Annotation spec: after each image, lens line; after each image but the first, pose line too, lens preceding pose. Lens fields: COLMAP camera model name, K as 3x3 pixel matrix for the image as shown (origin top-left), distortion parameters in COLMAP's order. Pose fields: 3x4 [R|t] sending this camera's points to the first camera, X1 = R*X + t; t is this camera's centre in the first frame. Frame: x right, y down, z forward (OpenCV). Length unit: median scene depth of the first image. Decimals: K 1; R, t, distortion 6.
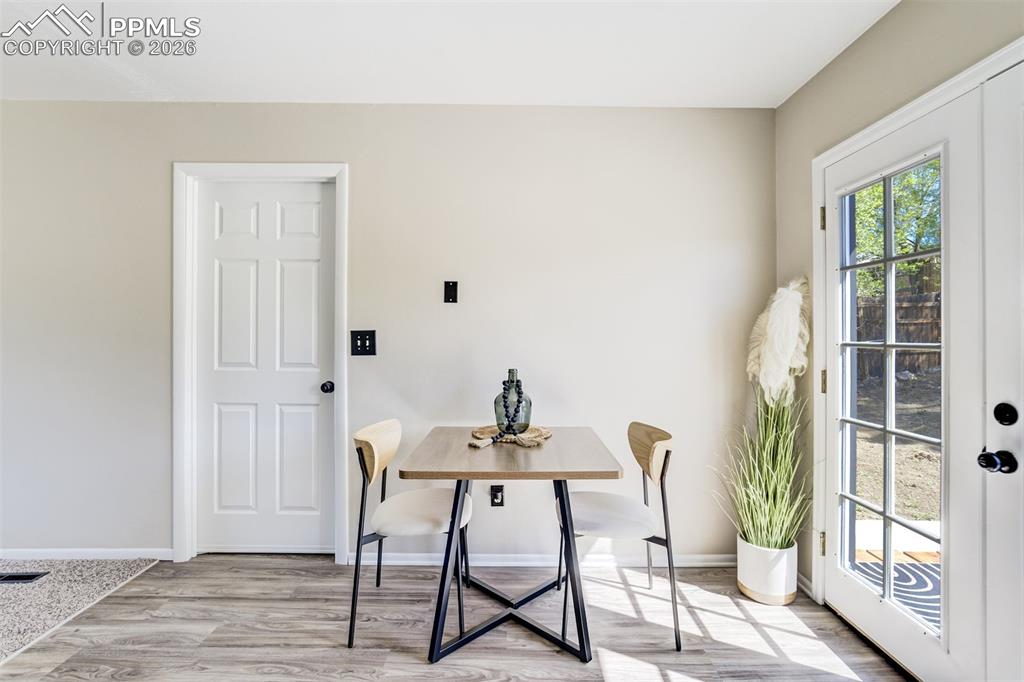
lens RADIAL K [[465.2, 0, 520.2], [0, 465.2, 338.0], [0, 0, 1]] dist [-0.061479, 0.022579]
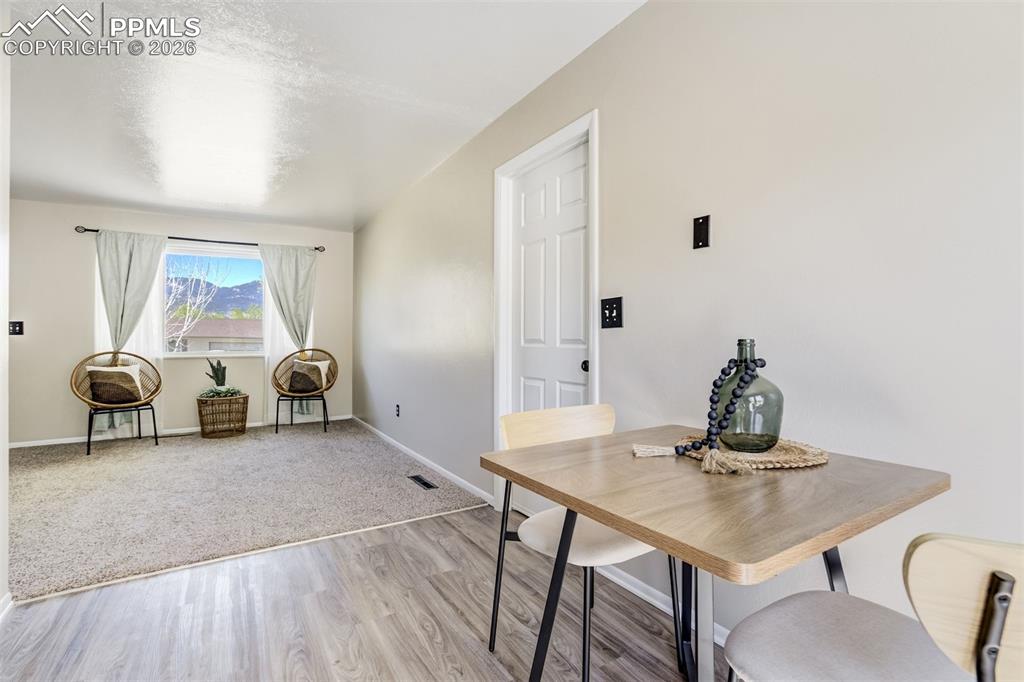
lens RADIAL K [[465.2, 0, 520.2], [0, 465.2, 338.0], [0, 0, 1]] dist [-0.061479, 0.022579]
pose [[0.524699, -0.008791, -0.851242, 0.297532], [0.002895, 0.999959, -0.008542, 0.064274], [0.851283, 0.002018, 0.524703, 0.430002]]
